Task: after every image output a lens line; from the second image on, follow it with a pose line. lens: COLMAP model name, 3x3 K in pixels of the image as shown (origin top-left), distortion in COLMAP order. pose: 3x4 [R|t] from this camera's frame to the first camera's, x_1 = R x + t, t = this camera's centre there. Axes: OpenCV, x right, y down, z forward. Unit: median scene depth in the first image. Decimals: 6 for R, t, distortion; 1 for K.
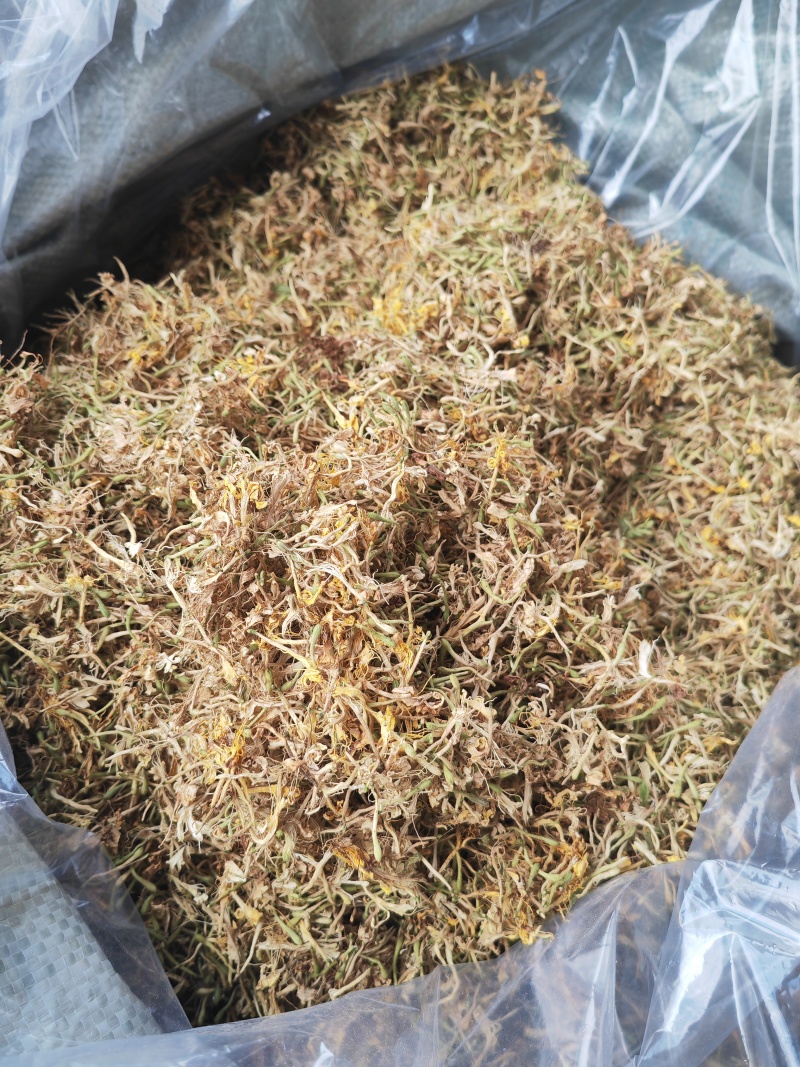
lens RADIAL K [[856.6, 0, 497.5], [0, 856.6, 529.9], [0, 0, 1]] dist [0.134001, -0.163223]
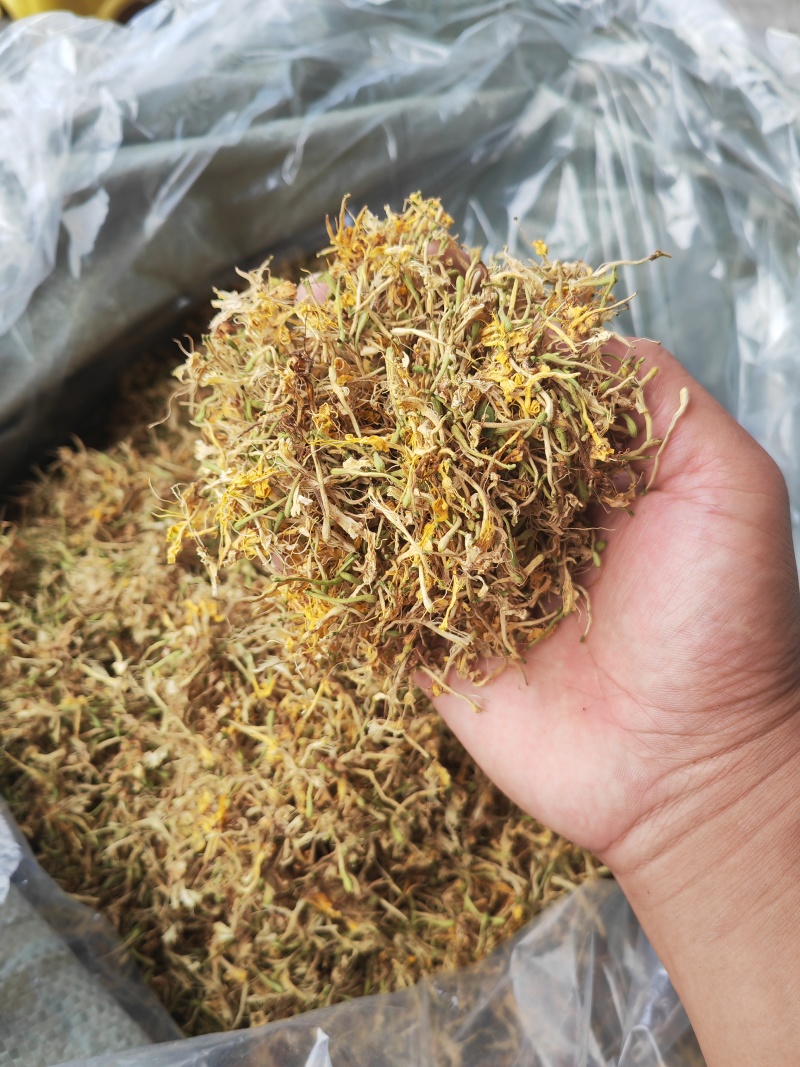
lens RADIAL K [[838.0, 0, 400.0], [0, 838.0, 533.5], [0, 0, 1]] dist [-0.001680, -0.000355]
pose [[0.994186, -0.107323, -0.008684, 0.004143], [0.105229, 0.985535, -0.132844, 0.032940], [0.022816, 0.131158, 0.991099, -0.170298]]
